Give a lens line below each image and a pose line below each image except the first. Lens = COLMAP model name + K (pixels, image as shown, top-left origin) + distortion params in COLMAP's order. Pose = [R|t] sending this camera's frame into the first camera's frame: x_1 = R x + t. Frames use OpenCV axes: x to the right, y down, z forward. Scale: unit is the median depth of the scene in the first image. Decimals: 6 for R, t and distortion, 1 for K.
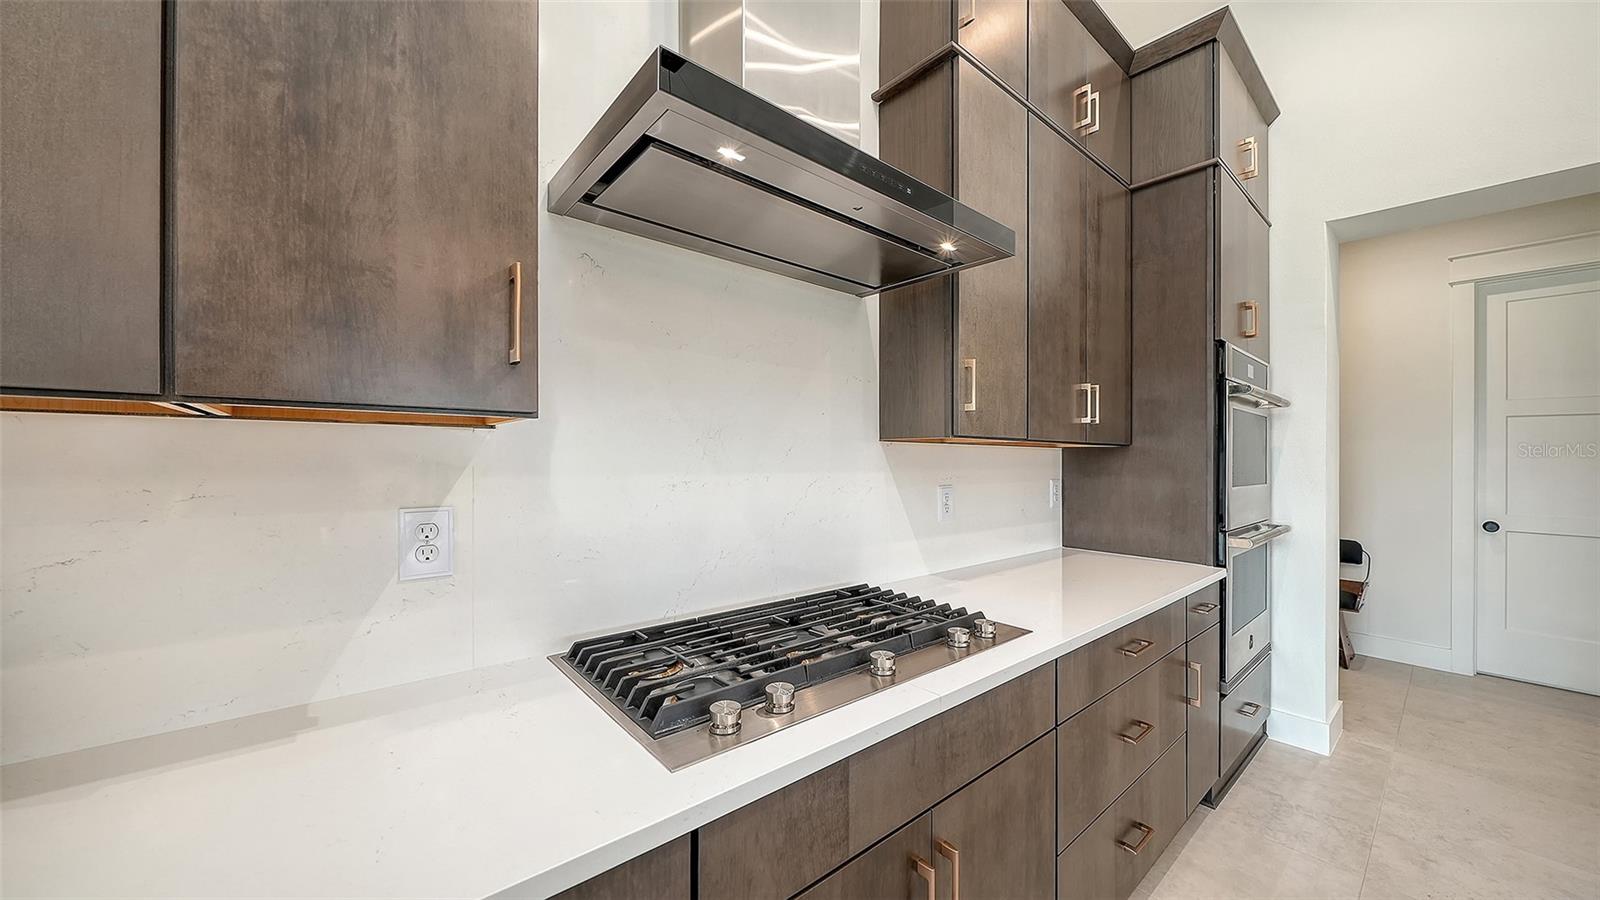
lens RADIAL K [[559.9, 0, 813.9], [0, 559.9, 452.2], [0, 0, 1]] dist [-0.001016, -0.000970]
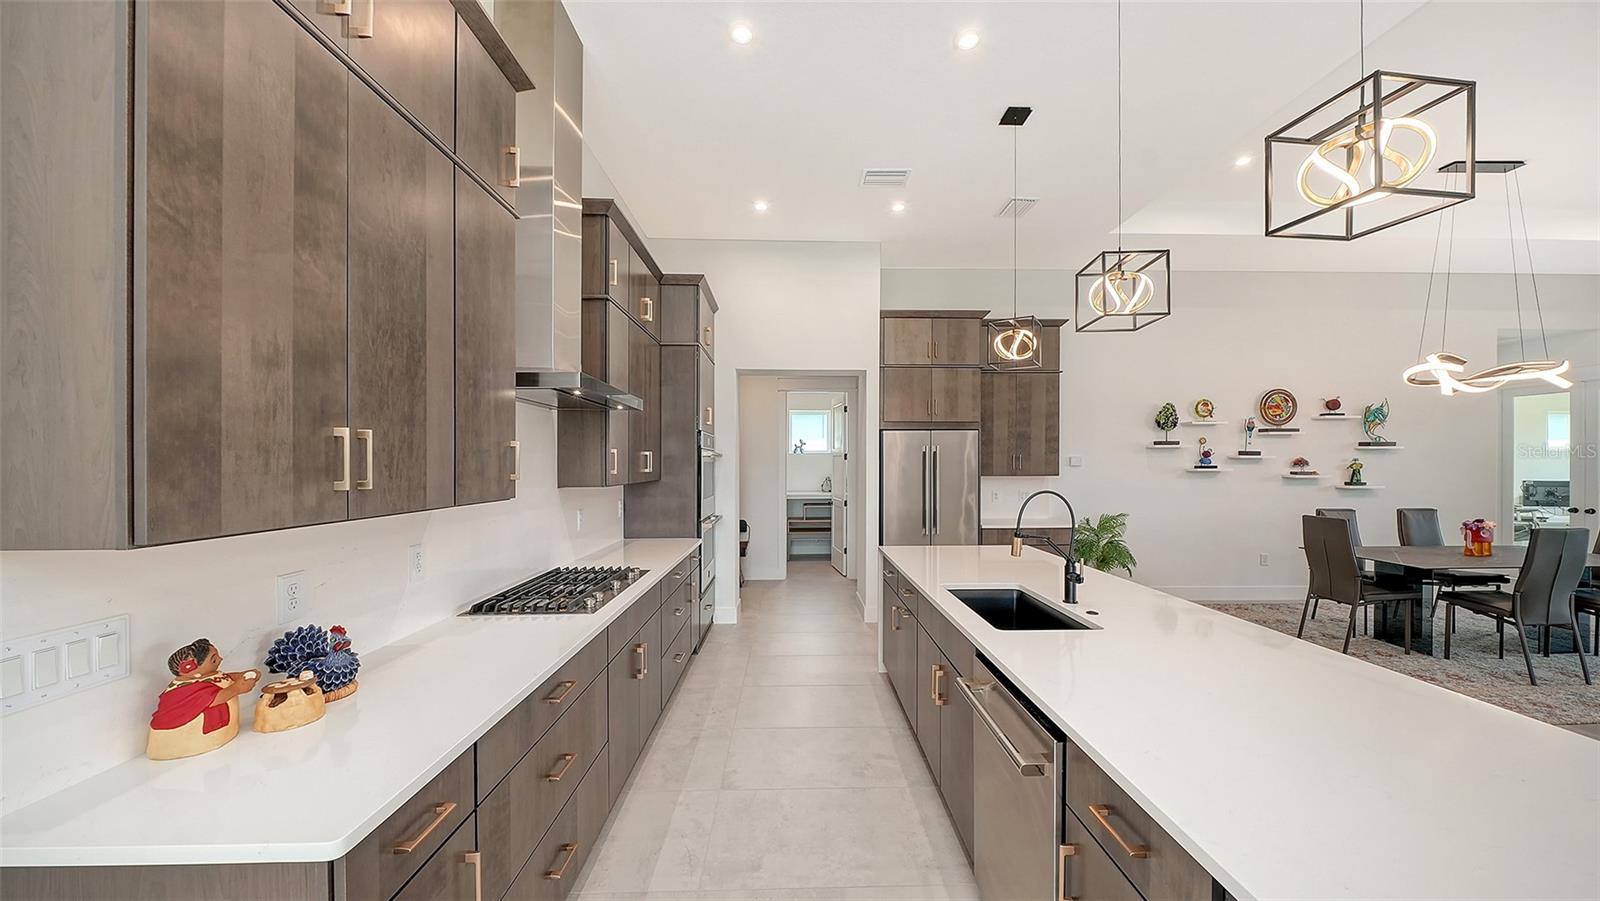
lens RADIAL K [[556.5, 0, 800.2], [0, 556.5, 461.4], [0, 0, 1]] dist [-0.007908, -0.000432]
pose [[0.640088, -0.005245, 0.768284, -0.617486], [-0.002846, 0.999954, 0.009198, -0.101402], [-0.768297, -0.008074, 0.640043, -0.605387]]
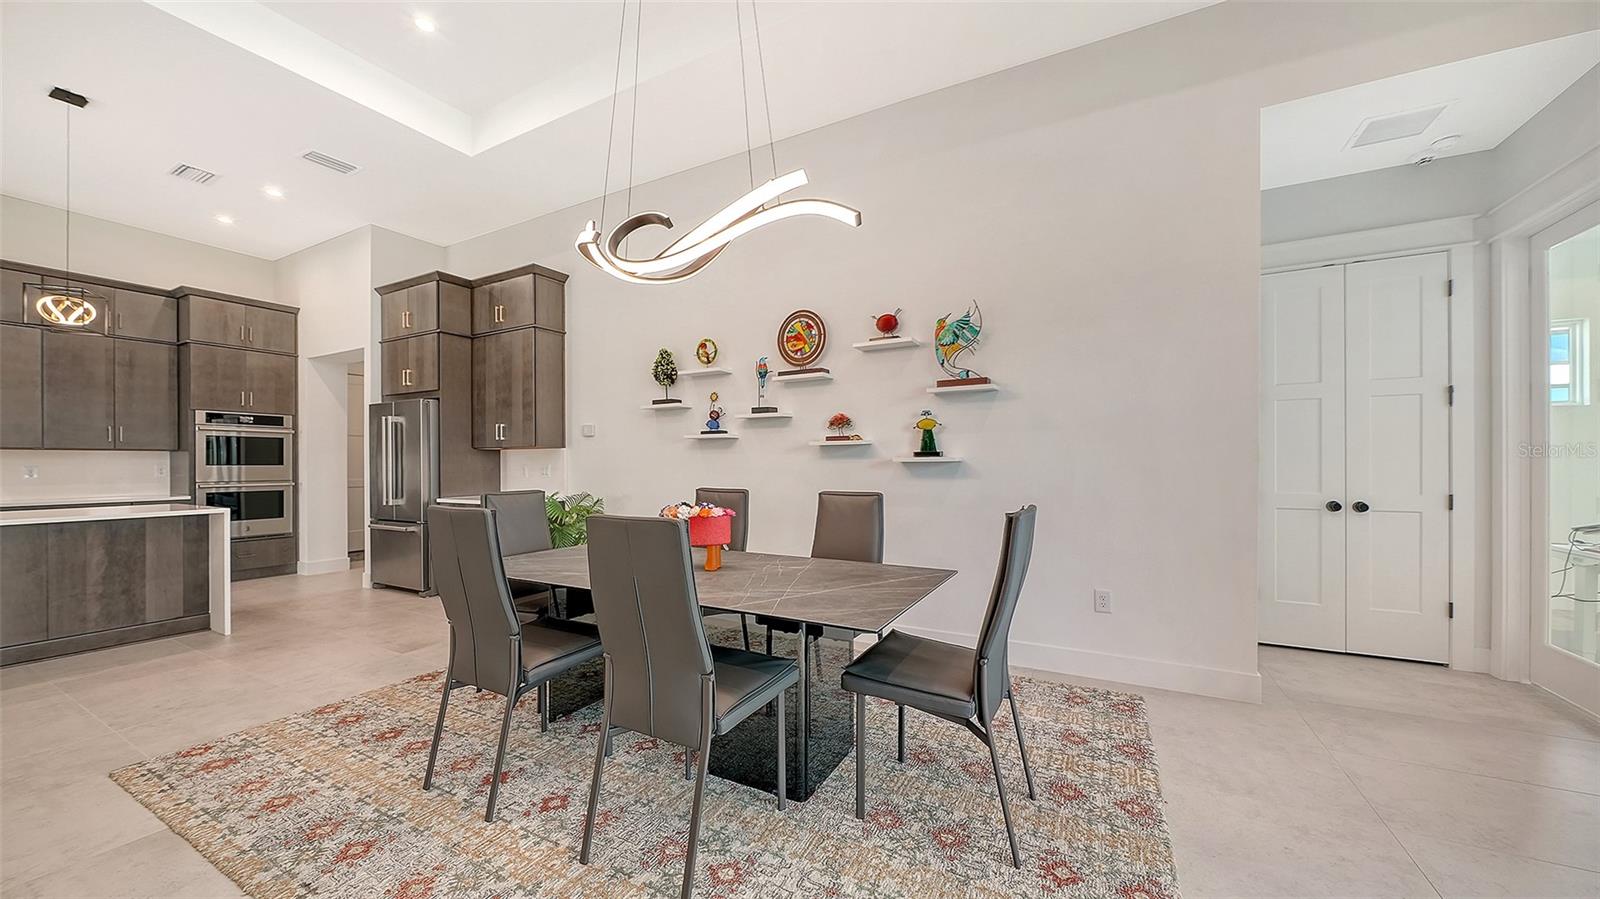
lens RADIAL K [[559.9, 0, 799.5], [0, 559.9, 467.0], [0, 0, 1]] dist [-0.001016, -0.000970]
pose [[0.936292, -0.012410, 0.351002, 2.421642], [0.005787, 0.999785, 0.019910, 0.030958], [-0.351174, -0.016610, 0.936163, -2.403424]]
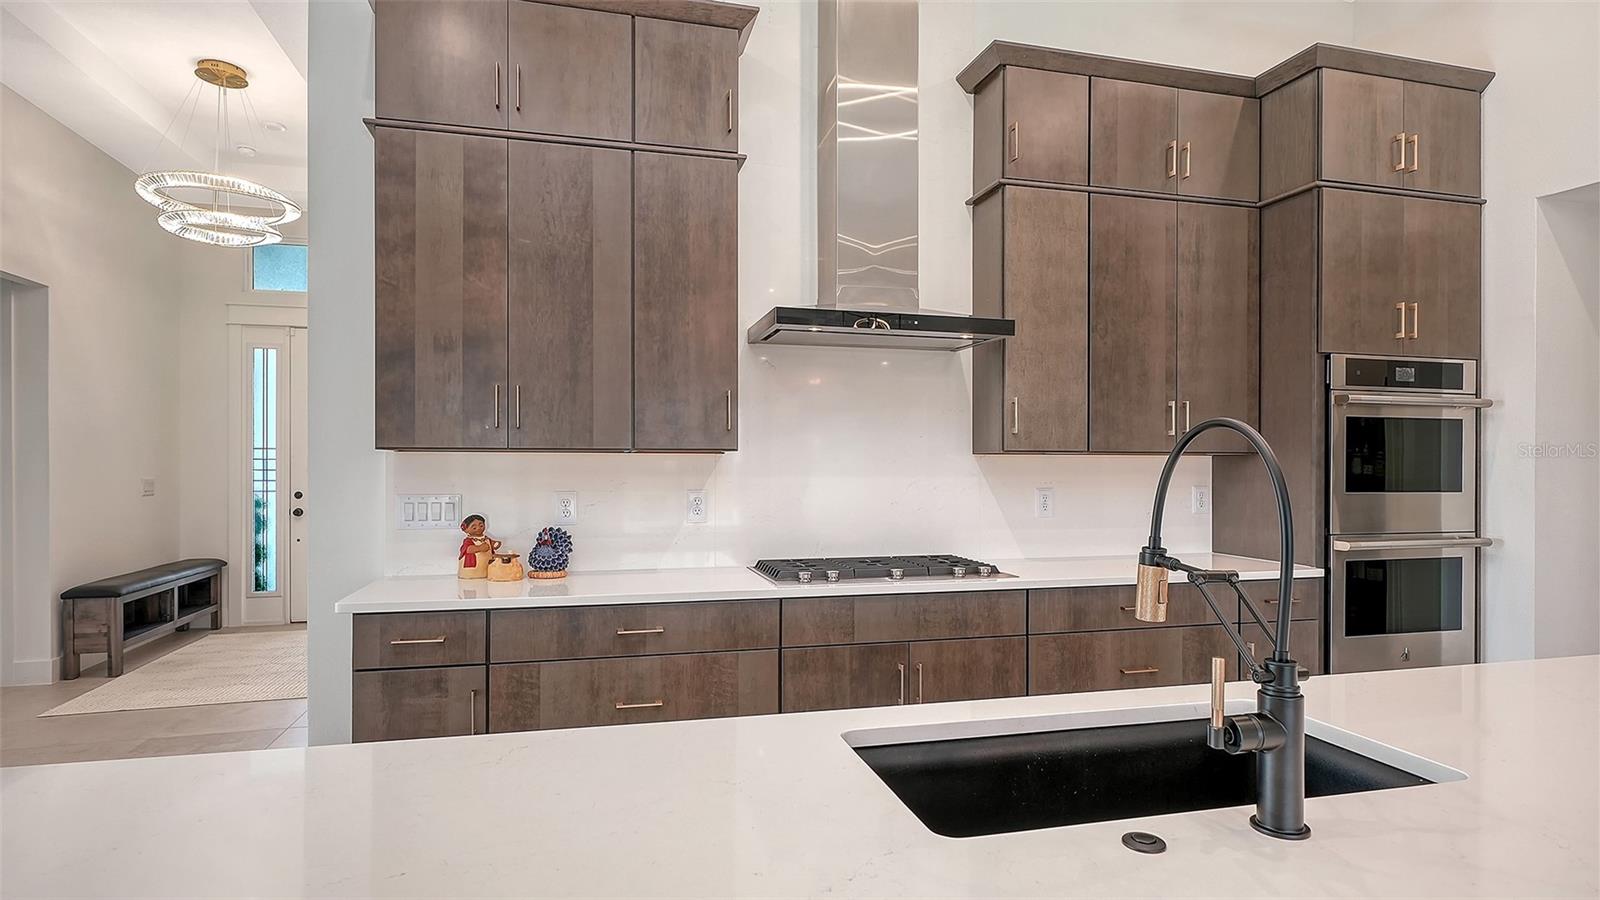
lens RADIAL K [[864.2, 0, 804.5], [0, 864.2, 459.6], [0, 0, 1]] dist [0.002782, -0.000536]
pose [[0.900146, -0.005035, -0.435559, 0.543606], [0.007618, 0.999962, 0.004184, -0.015196], [0.435521, -0.007084, 0.900151, -0.872703]]
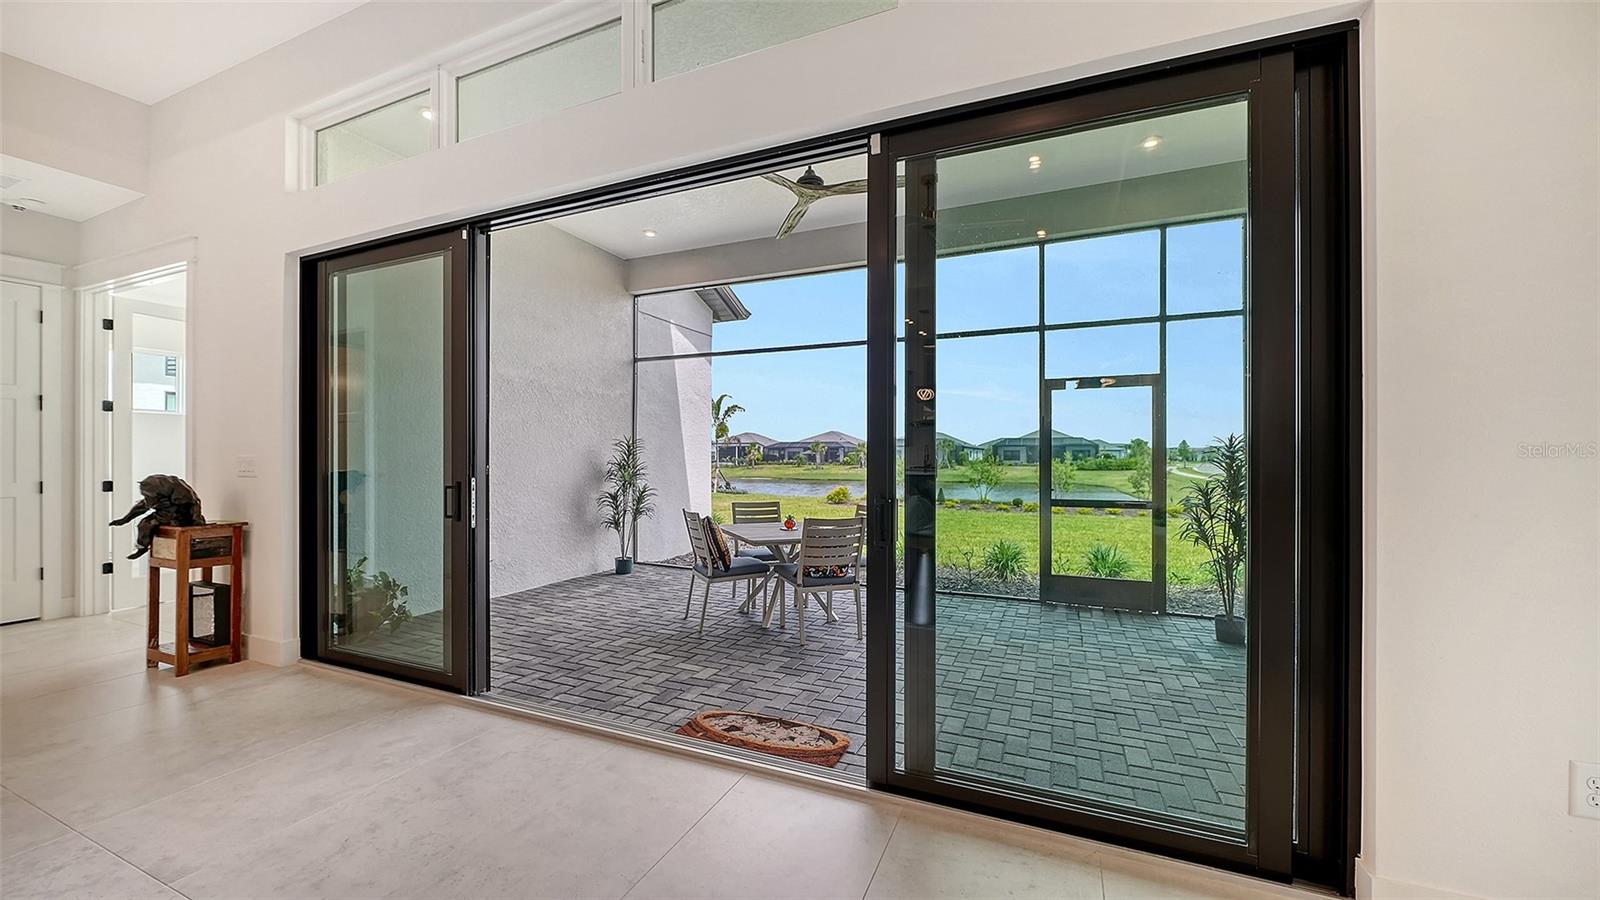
lens RADIAL K [[595.5, 0, 794.4], [0, 595.5, 456.4], [0, 0, 1]] dist [-0.009145, -0.000297]
pose [[-0.426051, -0.006025, 0.904679, 1.706126], [-0.014059, 0.999901, 0.000039, 0.023732], [-0.904590, -0.012702, -0.426094, -3.078548]]
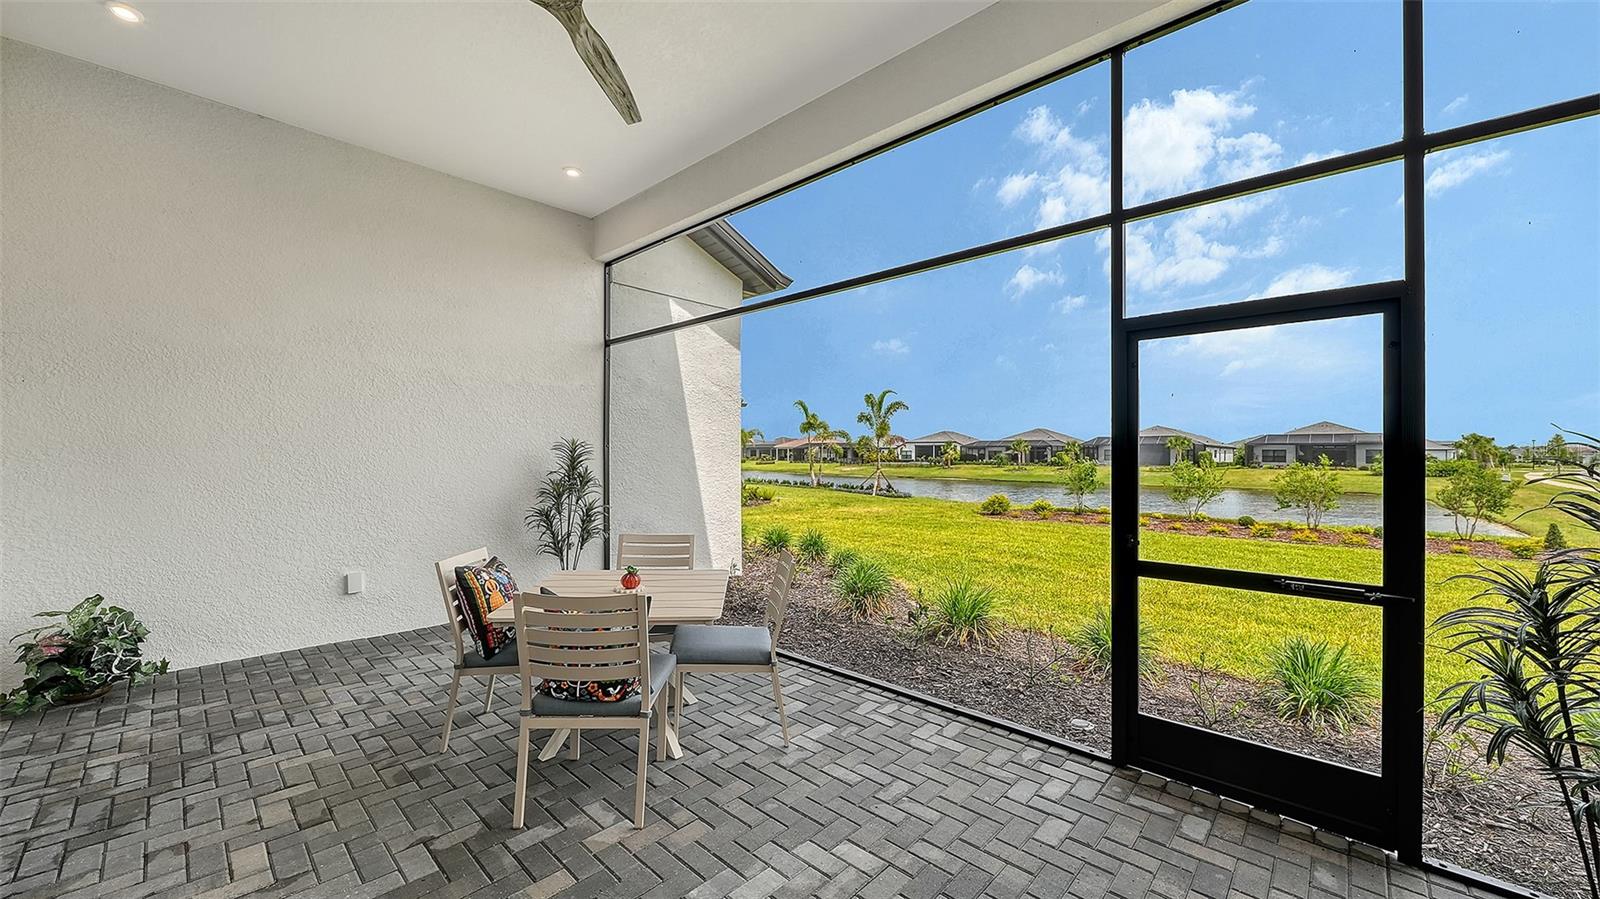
lens RADIAL K [[595.5, 0, 796.9], [0, 595.5, 456.6], [0, 0, 1]] dist [-0.009145, -0.000297]
pose [[-0.104949, -0.009277, 0.994434, 2.339194], [-0.016656, 0.999833, 0.007570, -0.027846], [-0.994338, -0.015769, -0.105086, -4.254136]]
